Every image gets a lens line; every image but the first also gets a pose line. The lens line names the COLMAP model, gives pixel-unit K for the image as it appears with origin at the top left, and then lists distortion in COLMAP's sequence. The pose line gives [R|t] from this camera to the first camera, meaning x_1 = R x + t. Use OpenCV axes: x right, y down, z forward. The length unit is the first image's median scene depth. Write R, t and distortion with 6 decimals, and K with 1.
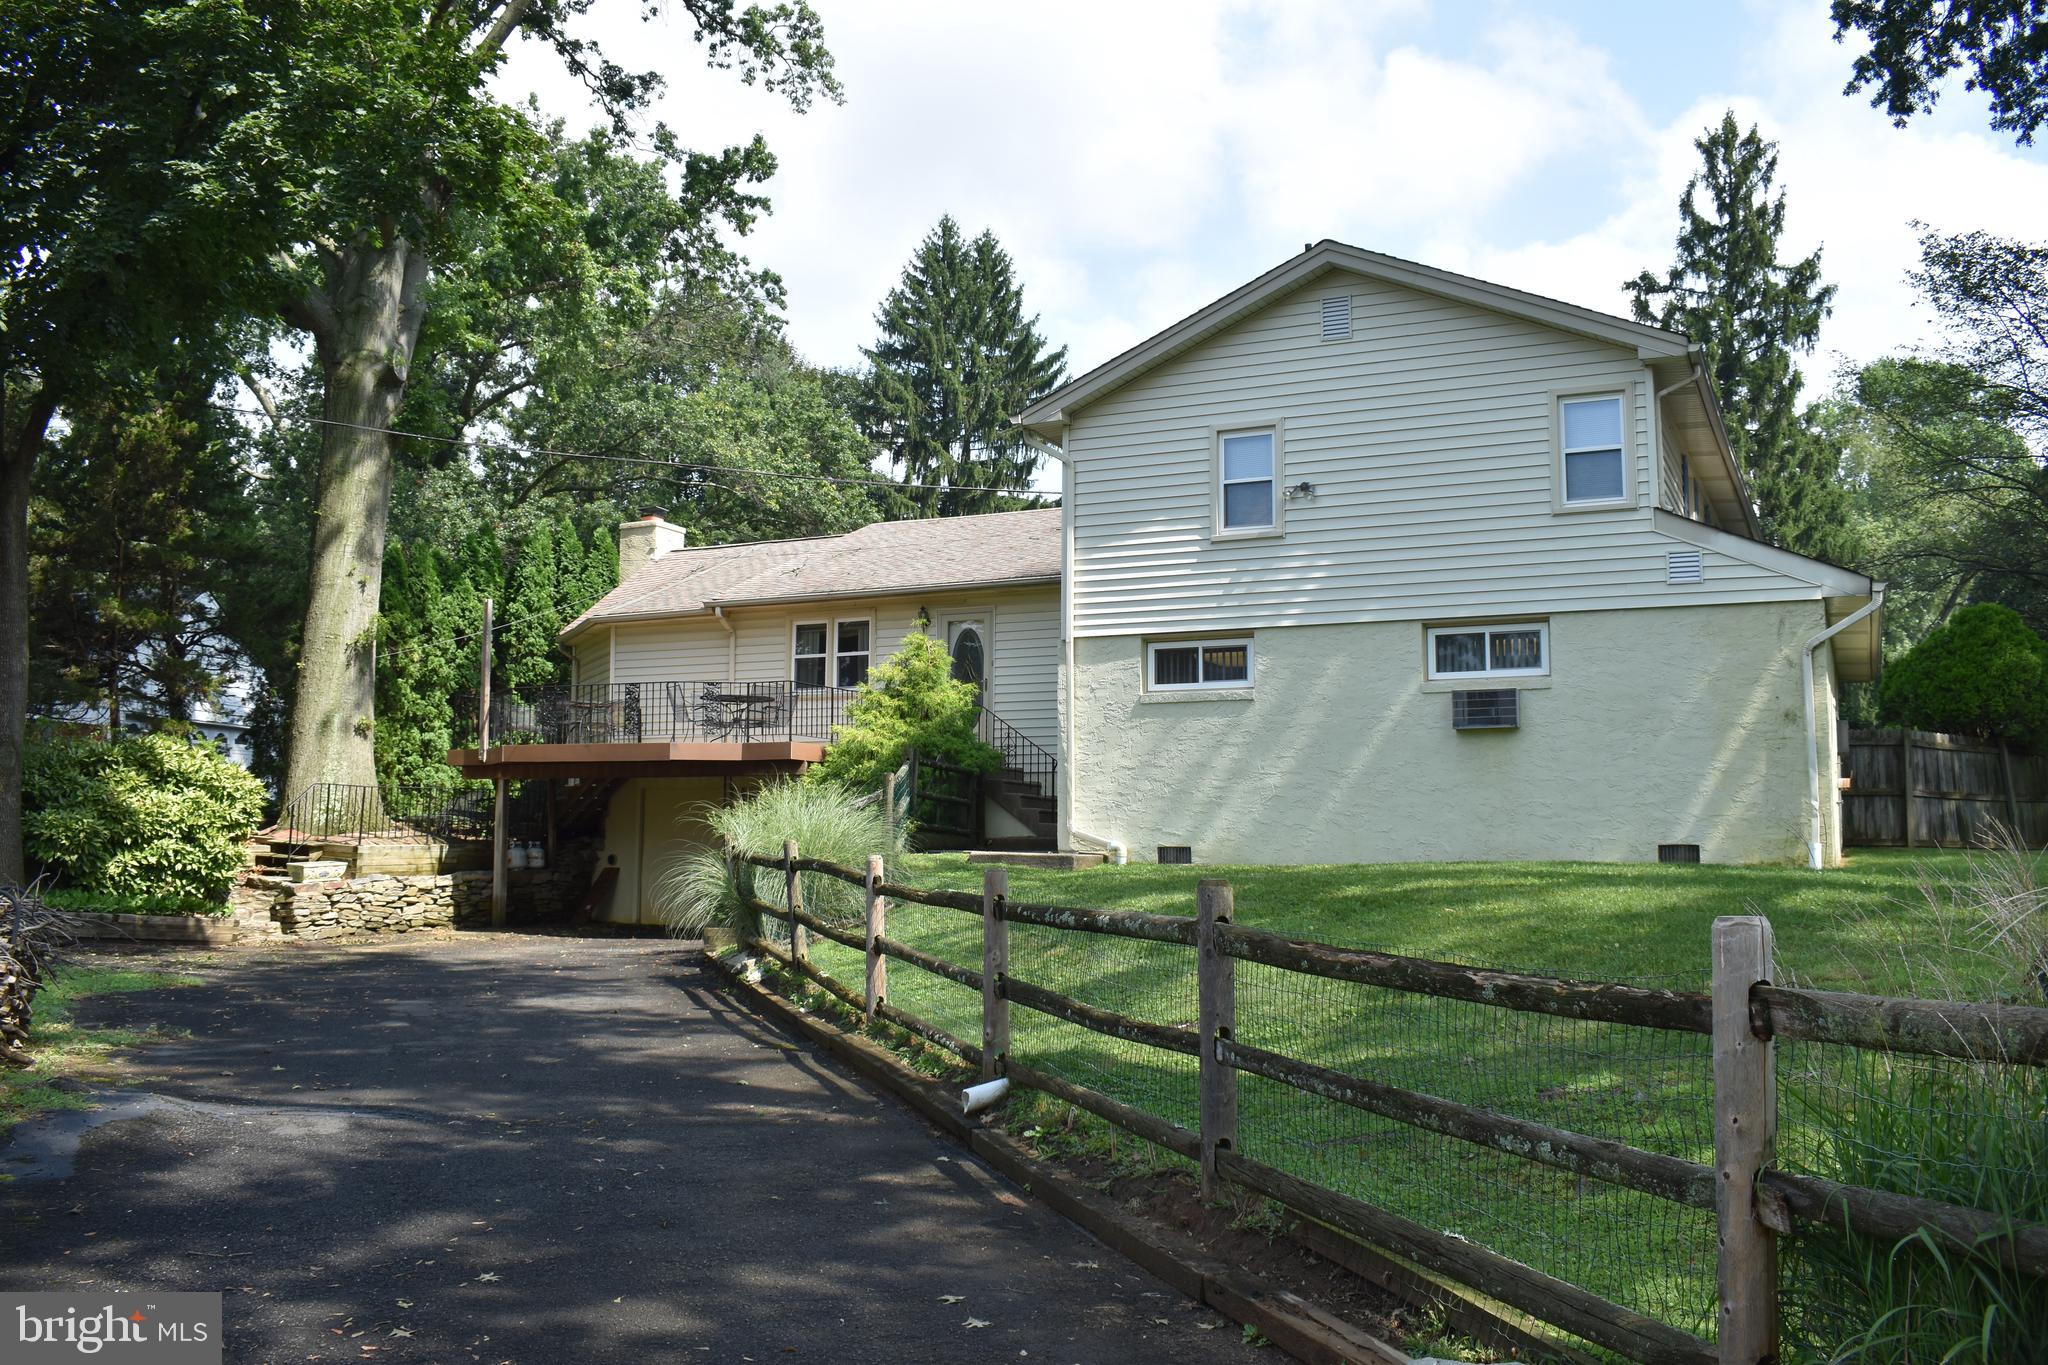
lens RADIAL K [[1812.1, 0, 1024.0], [0, 1812.1, 682.5], [0, 0, 1]] dist [-0.084254, 0.025896]
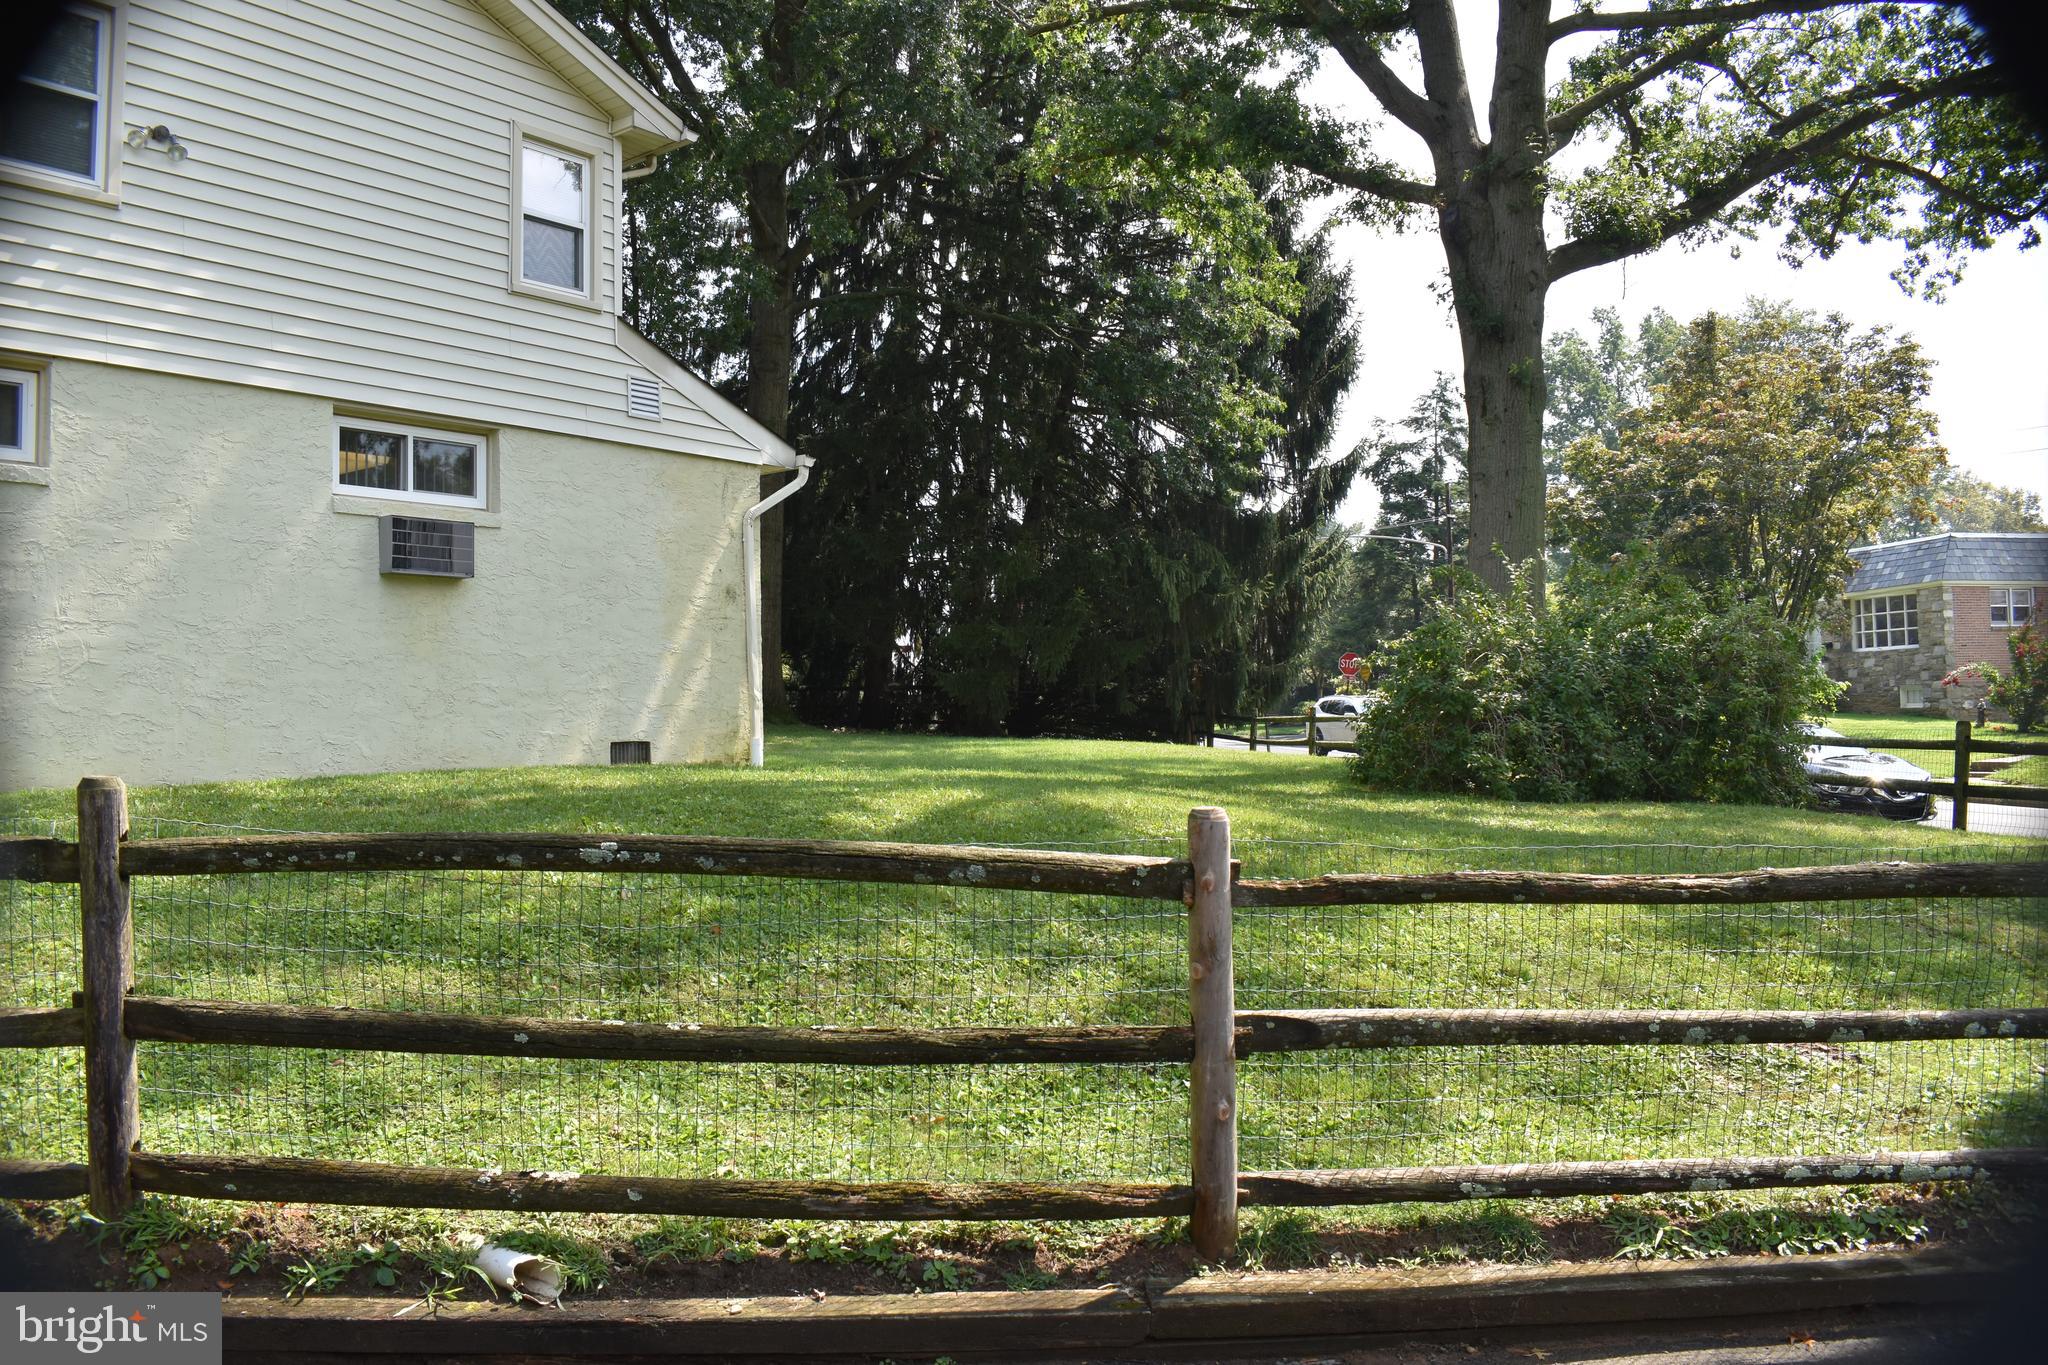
lens RADIAL K [[1625.6, 0, 1024.0], [0, 1625.6, 682.5], [0, 0, 1]] dist [-0.085235, 0.004818]
pose [[0.201000, 0.016407, 0.979454, -0.221478], [-0.081543, 0.996670, 0.000038, 0.035459], [-0.976191, -0.079875, 0.201669, 0.485800]]
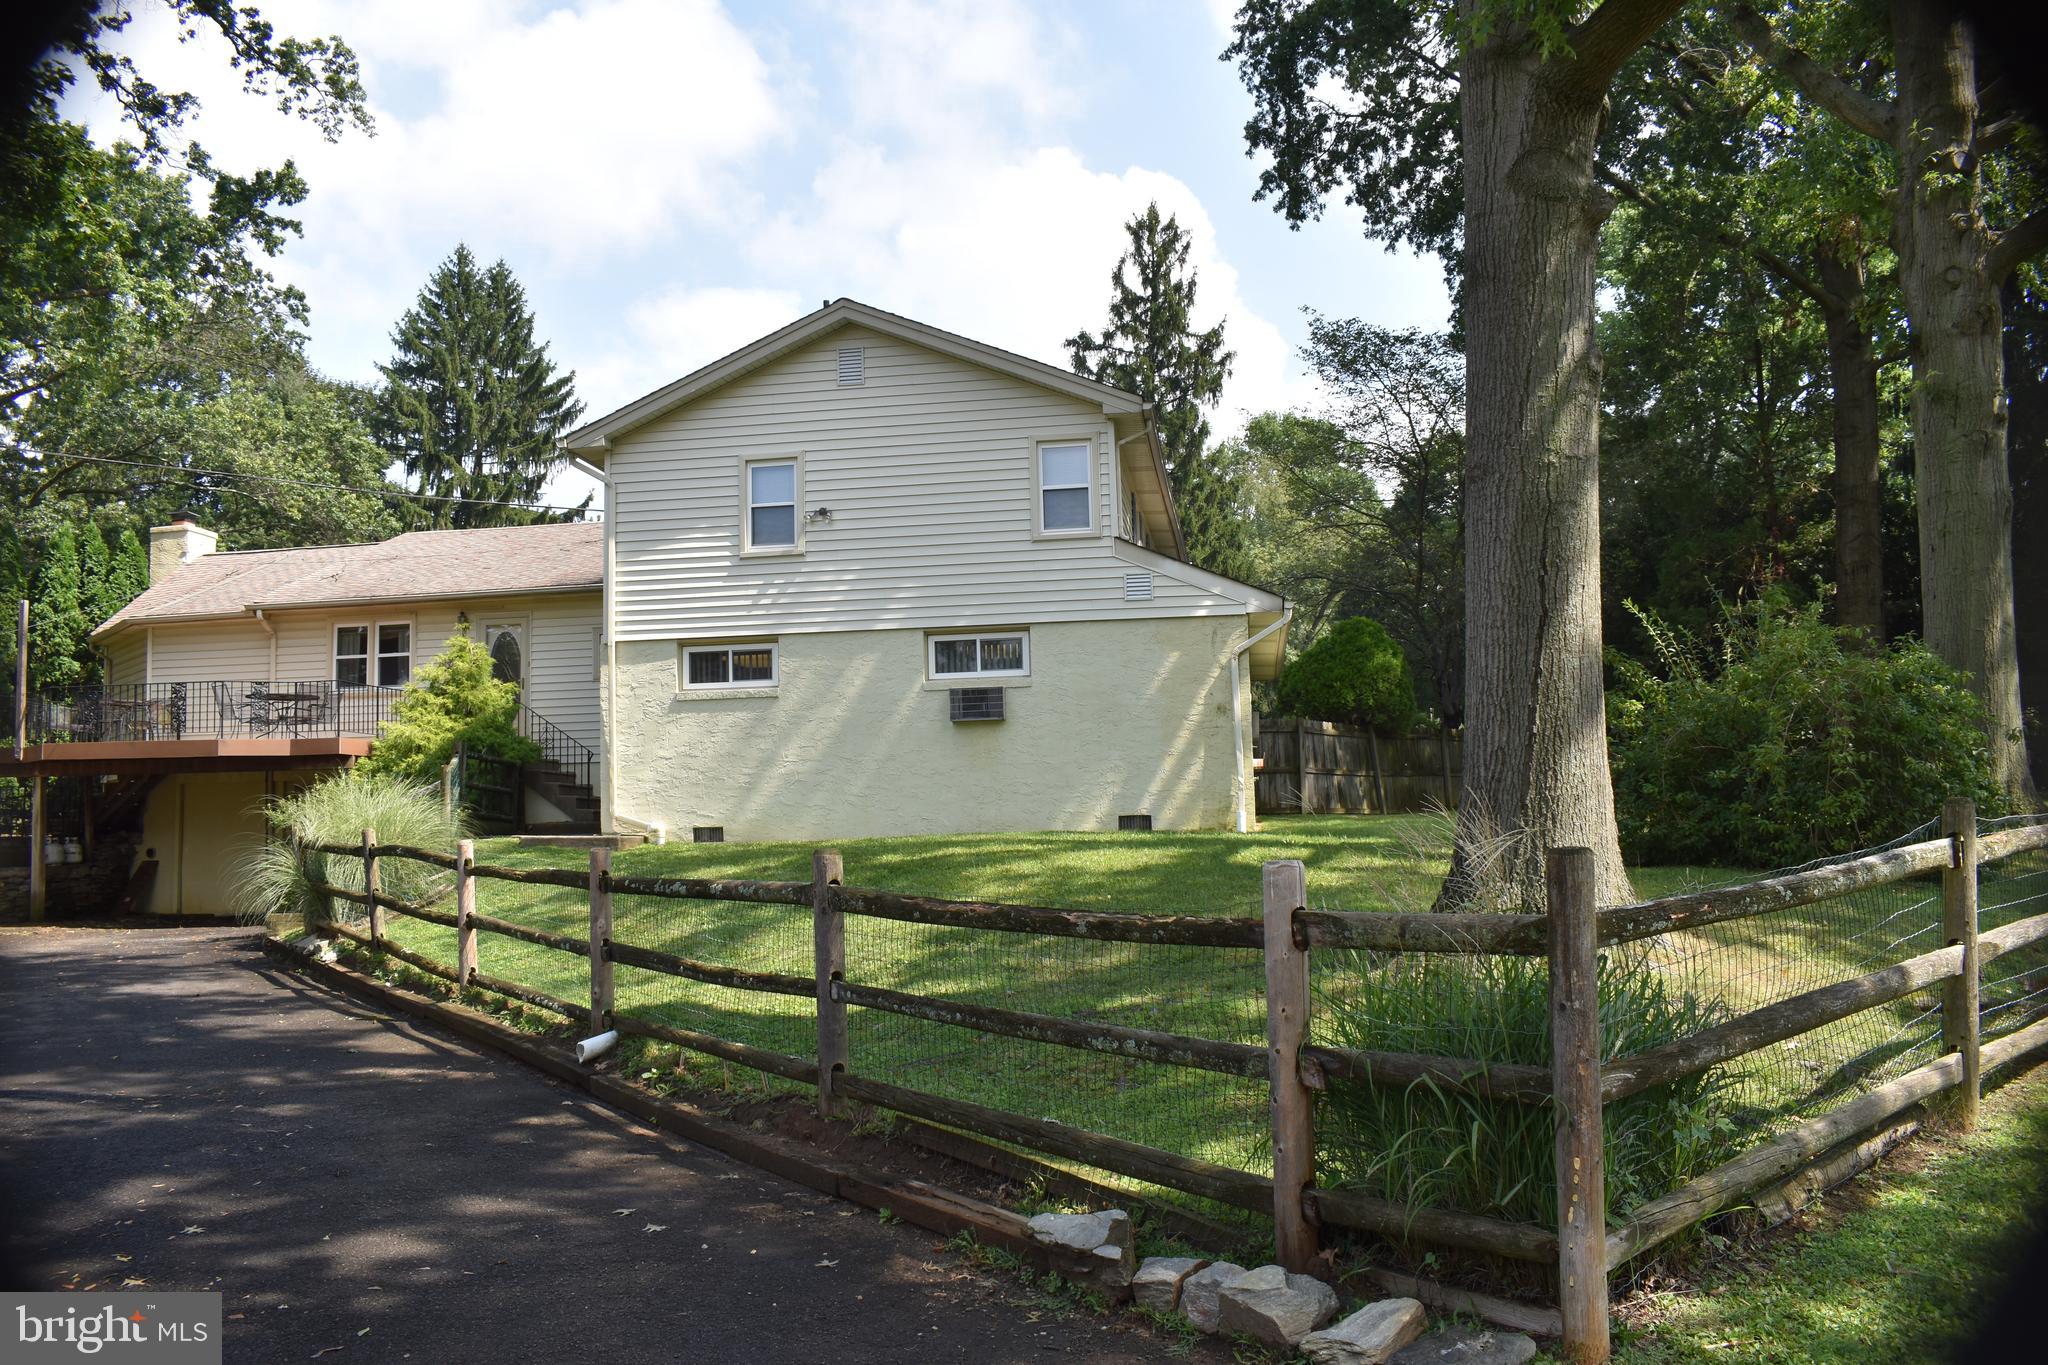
lens RADIAL K [[1625.6, 0, 1024.0], [0, 1625.6, 682.5], [0, 0, 1]] dist [-0.085235, 0.004818]
pose [[0.953902, -0.001251, 0.300116, -0.025798], [0.000695, 0.999998, 0.001961, -0.001169], [-0.300118, -0.001662, 0.953901, -0.019185]]
